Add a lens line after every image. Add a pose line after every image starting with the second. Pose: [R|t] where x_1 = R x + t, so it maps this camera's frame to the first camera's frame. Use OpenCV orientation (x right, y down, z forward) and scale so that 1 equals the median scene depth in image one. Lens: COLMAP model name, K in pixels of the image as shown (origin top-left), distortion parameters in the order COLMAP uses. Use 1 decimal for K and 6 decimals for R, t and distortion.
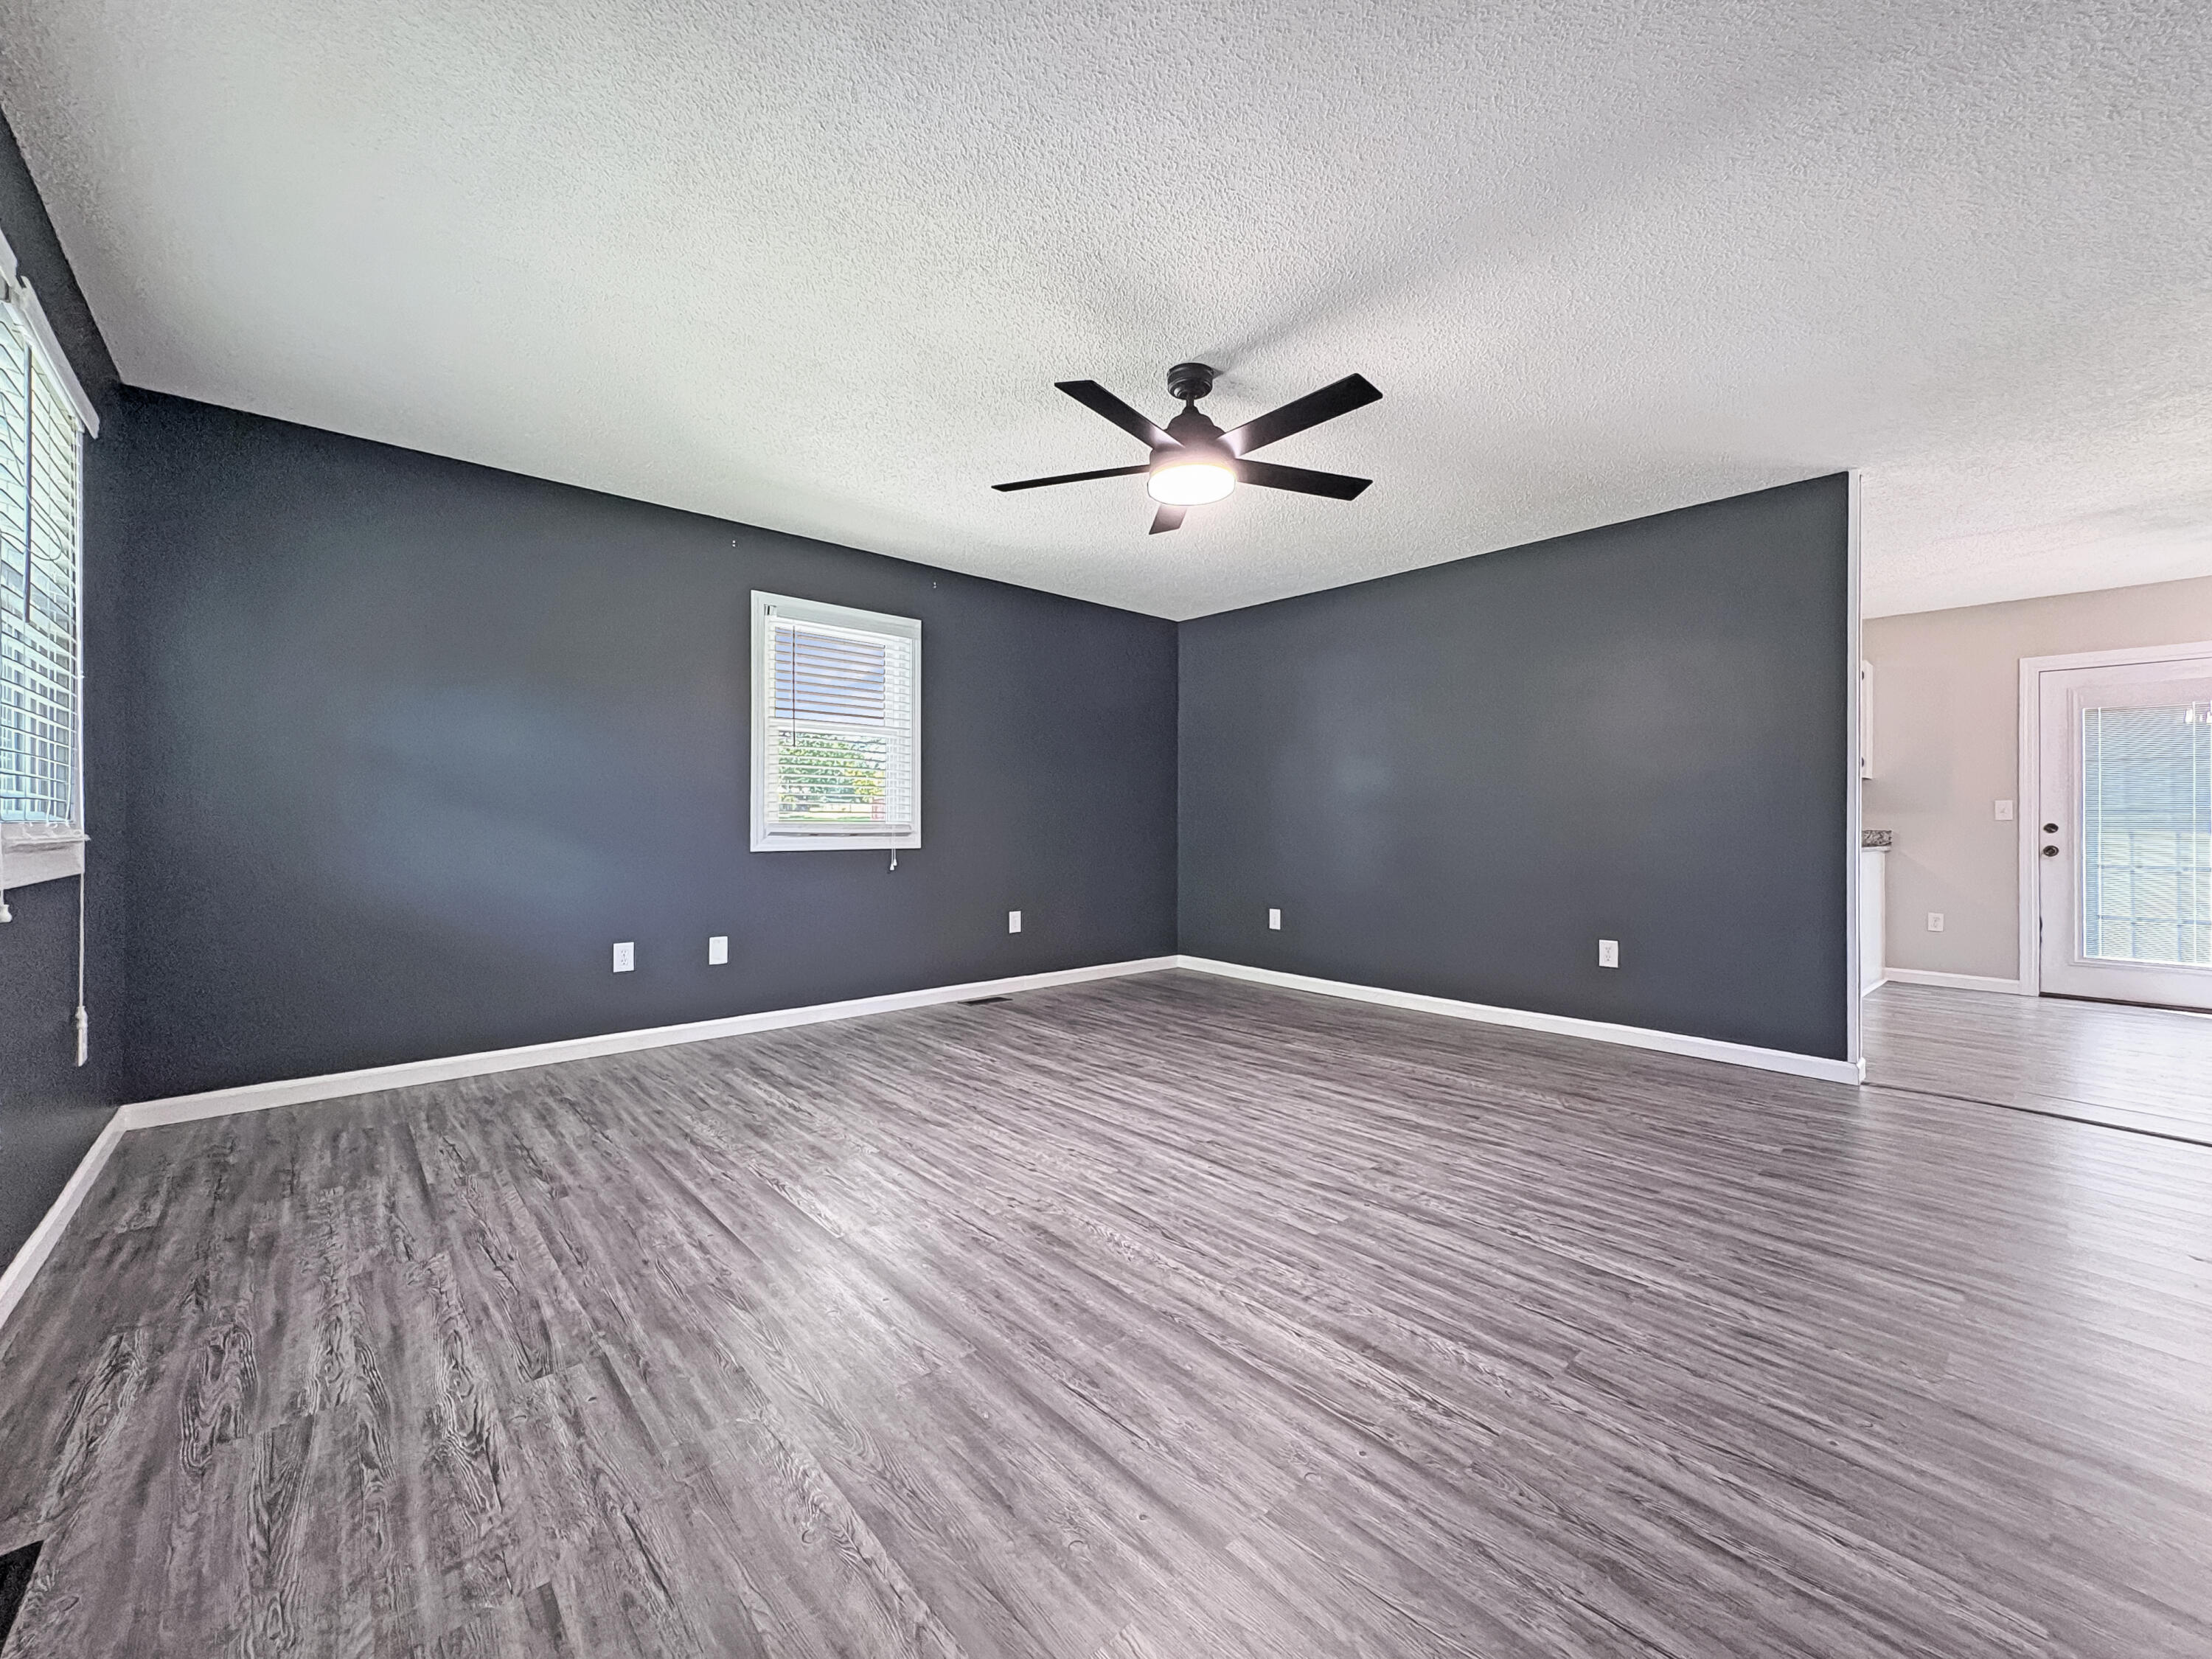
lens RADIAL K [[881.5, 0, 1108.8], [0, 881.5, 824.8], [0, 0, 1]] dist [0.001266, -0.000162]
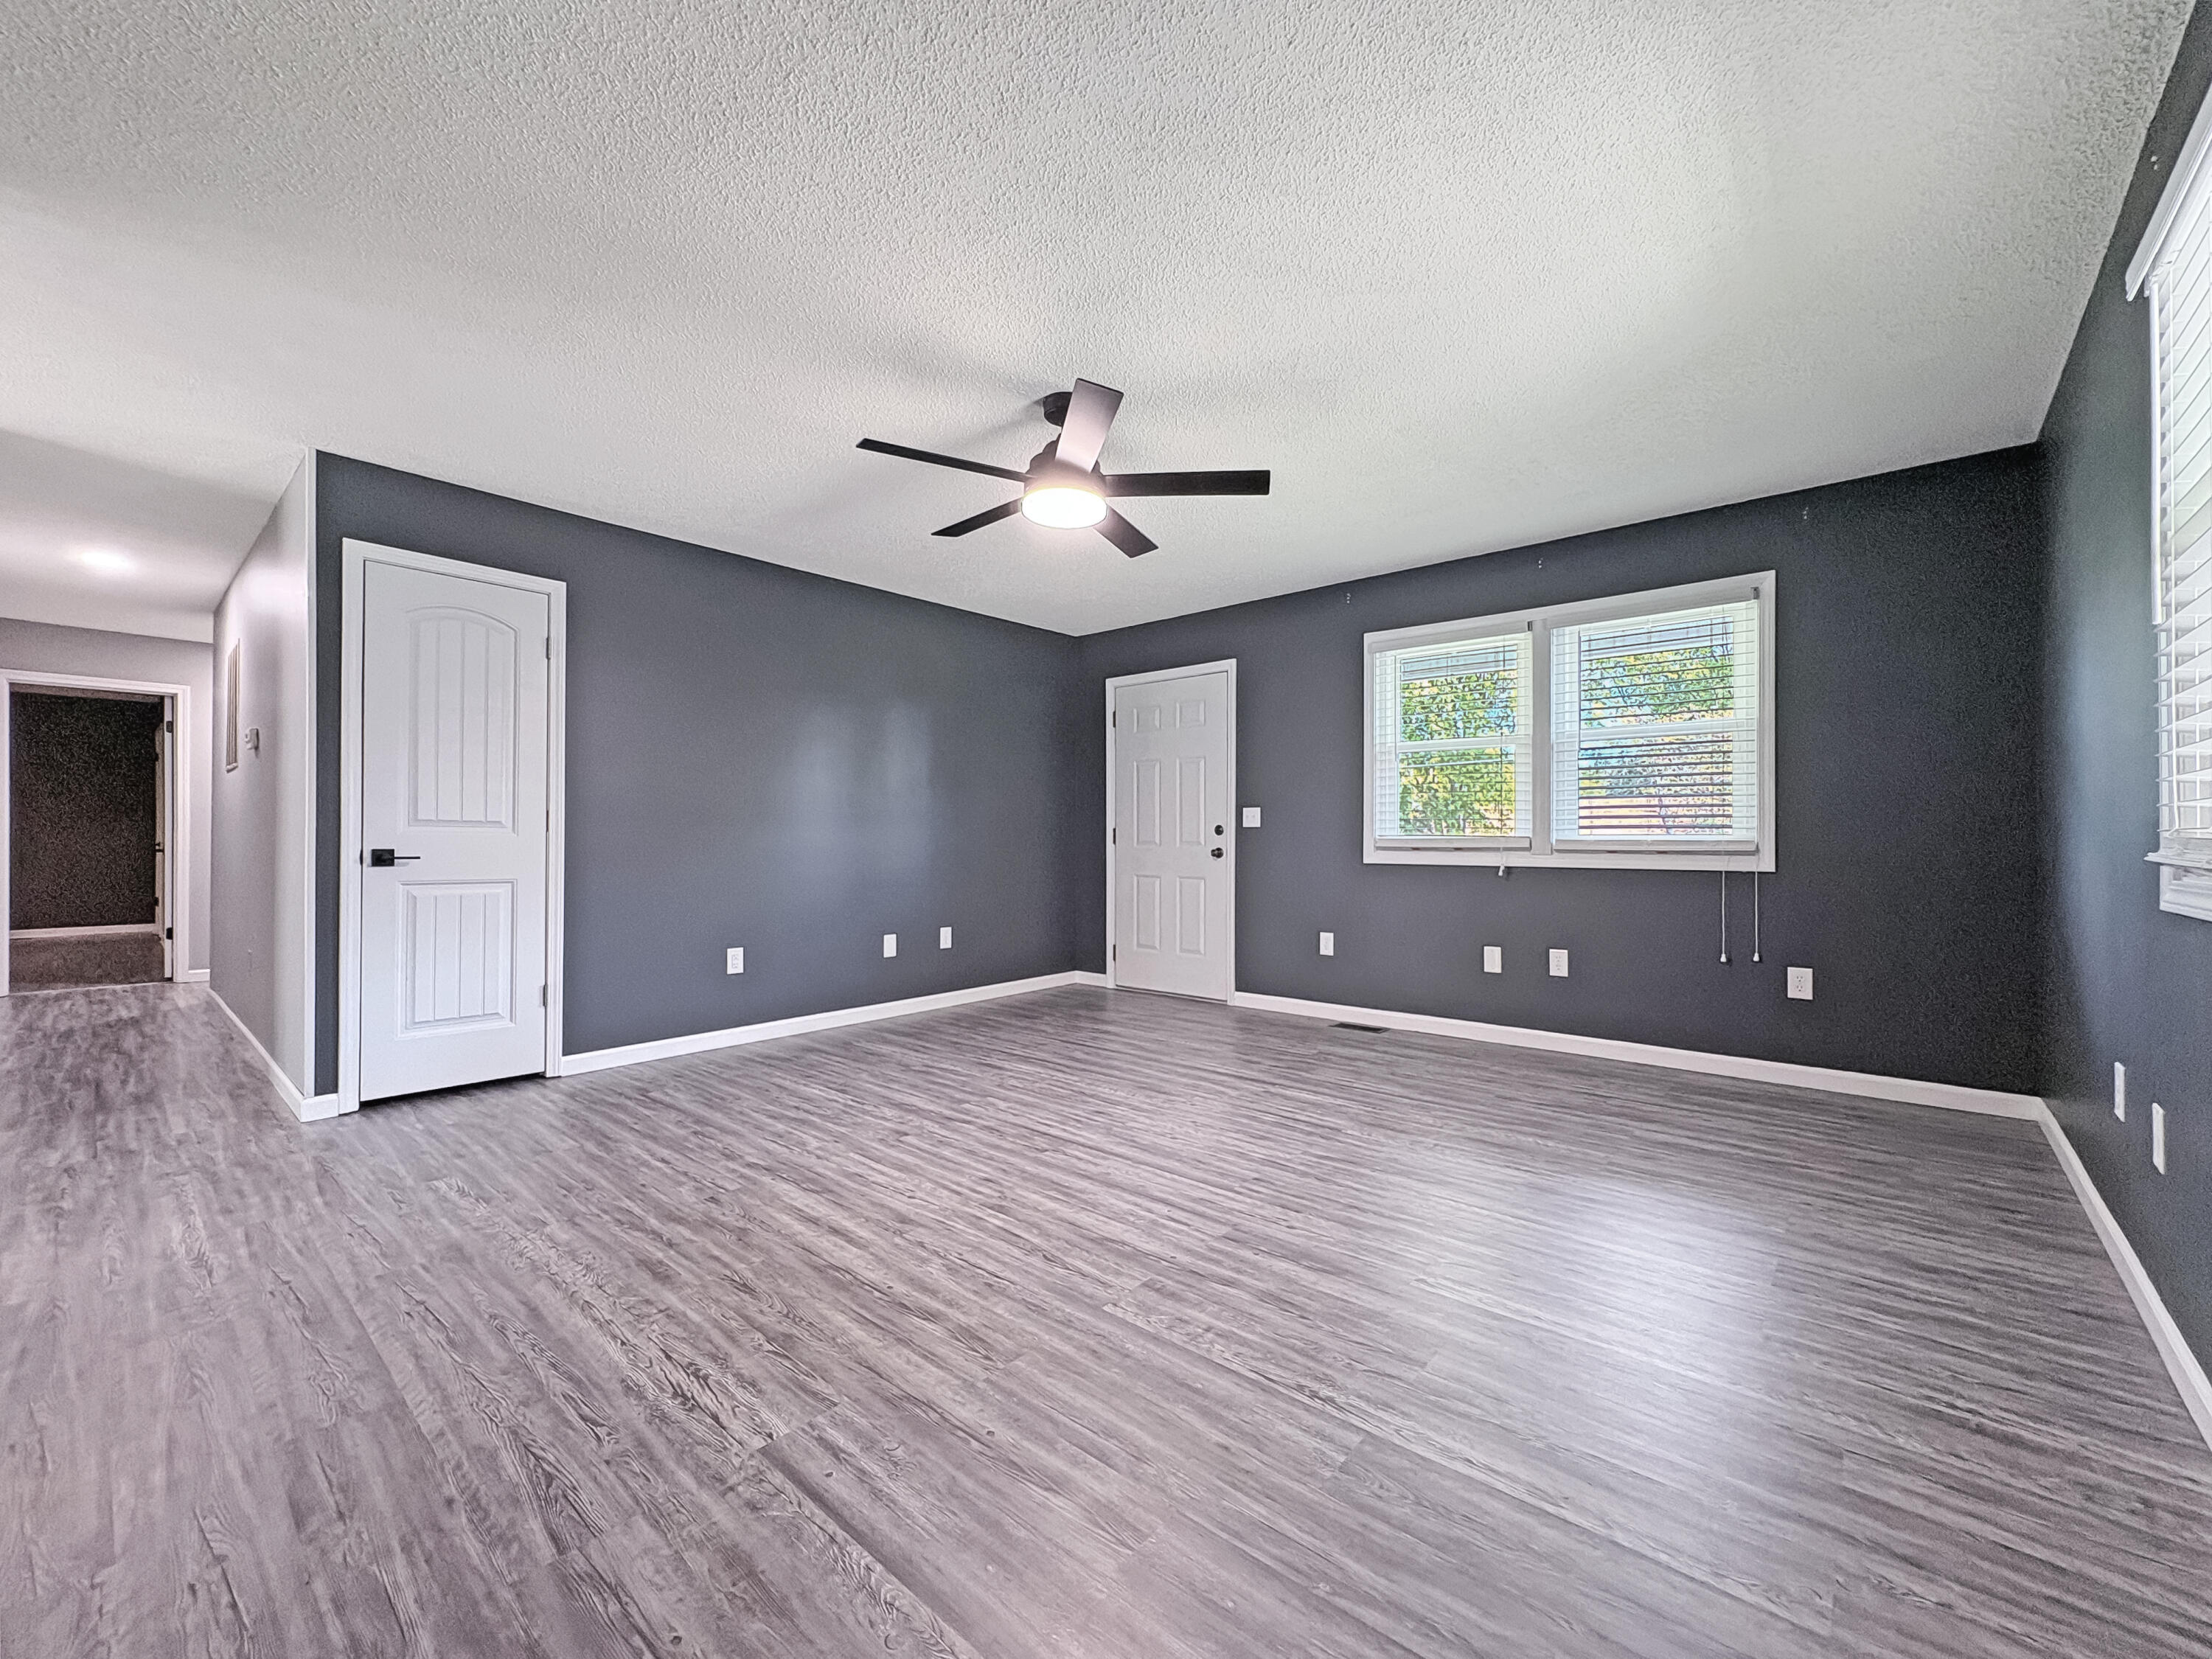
lens RADIAL K [[895.4, 0, 1103.7], [0, 895.4, 834.4], [0, 0, 1]] dist [0.000293, 0.000332]
pose [[-0.993490, -0.005486, -0.113784, 0.176689], [-0.004598, 0.999957, -0.008062, 0.002528], [0.113823, -0.007487, -0.993473, 2.153422]]
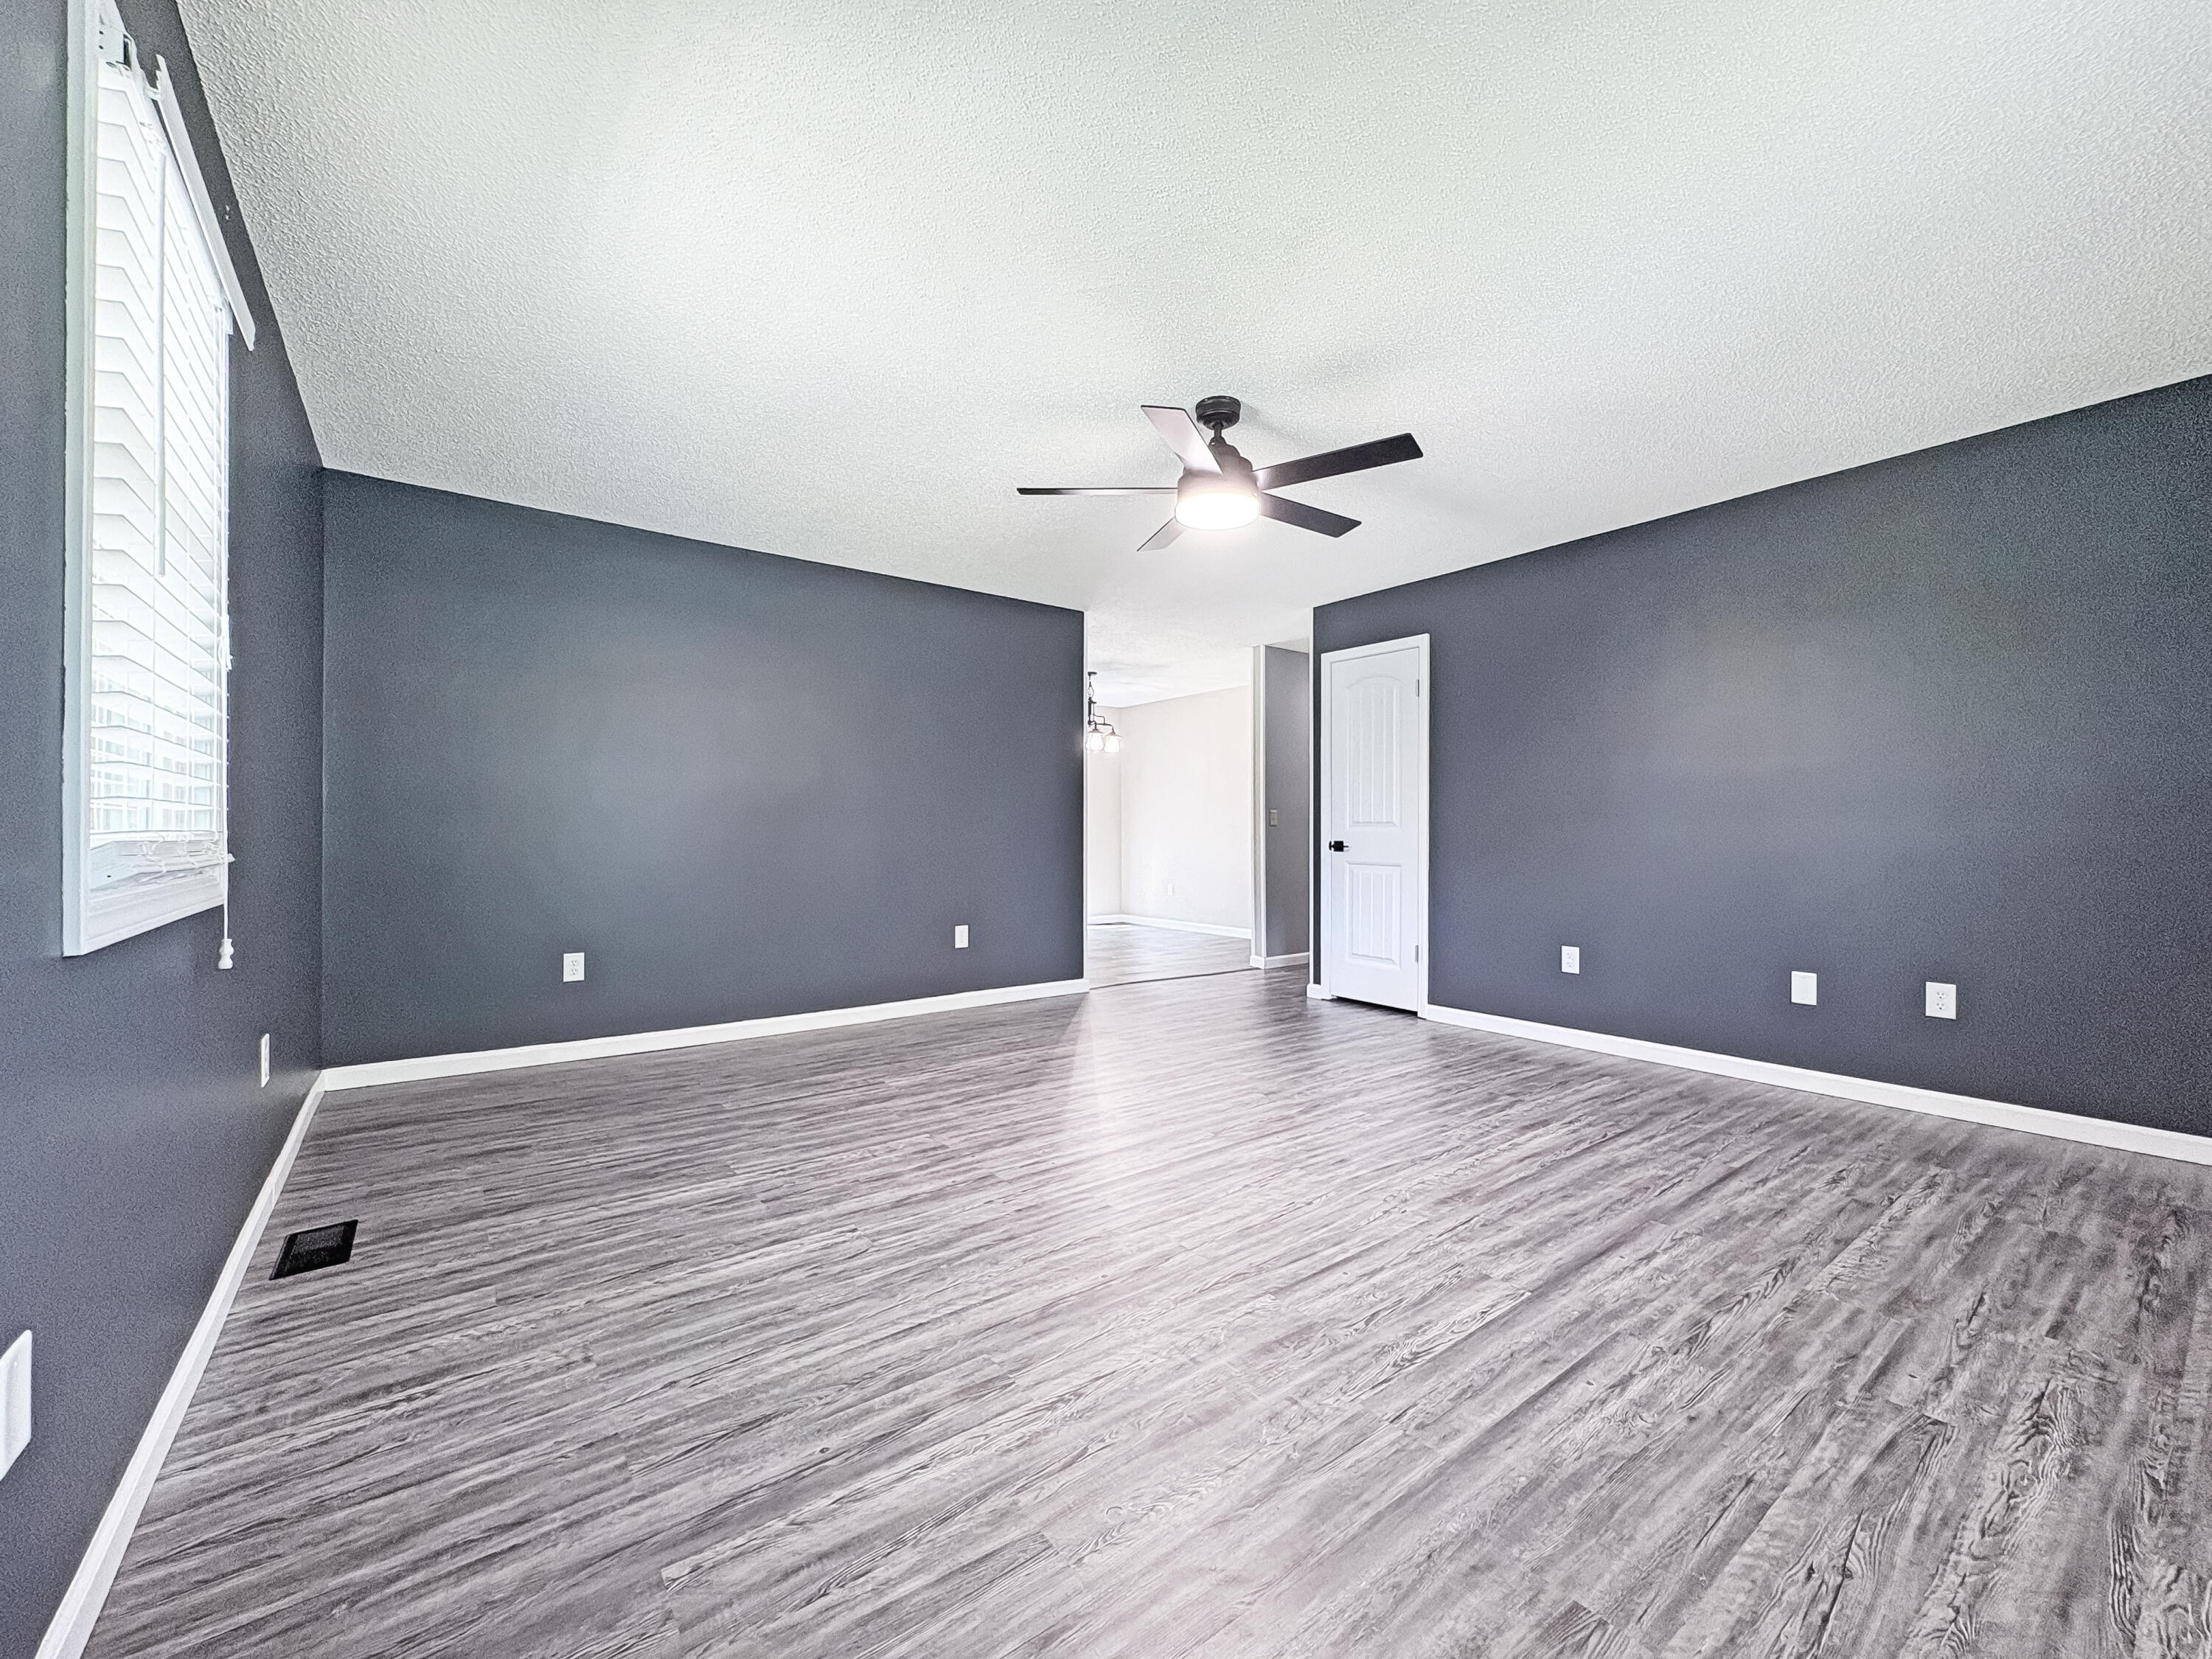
lens RADIAL K [[881.5, 0, 1108.8], [0, 881.5, 824.8], [0, 0, 1]] dist [0.001266, -0.000162]
pose [[0.086947, 0.002497, 0.996210, -1.014309], [-0.001499, 0.999996, -0.002375, -0.011453], [-0.996212, -0.001287, 0.086950, 1.095641]]
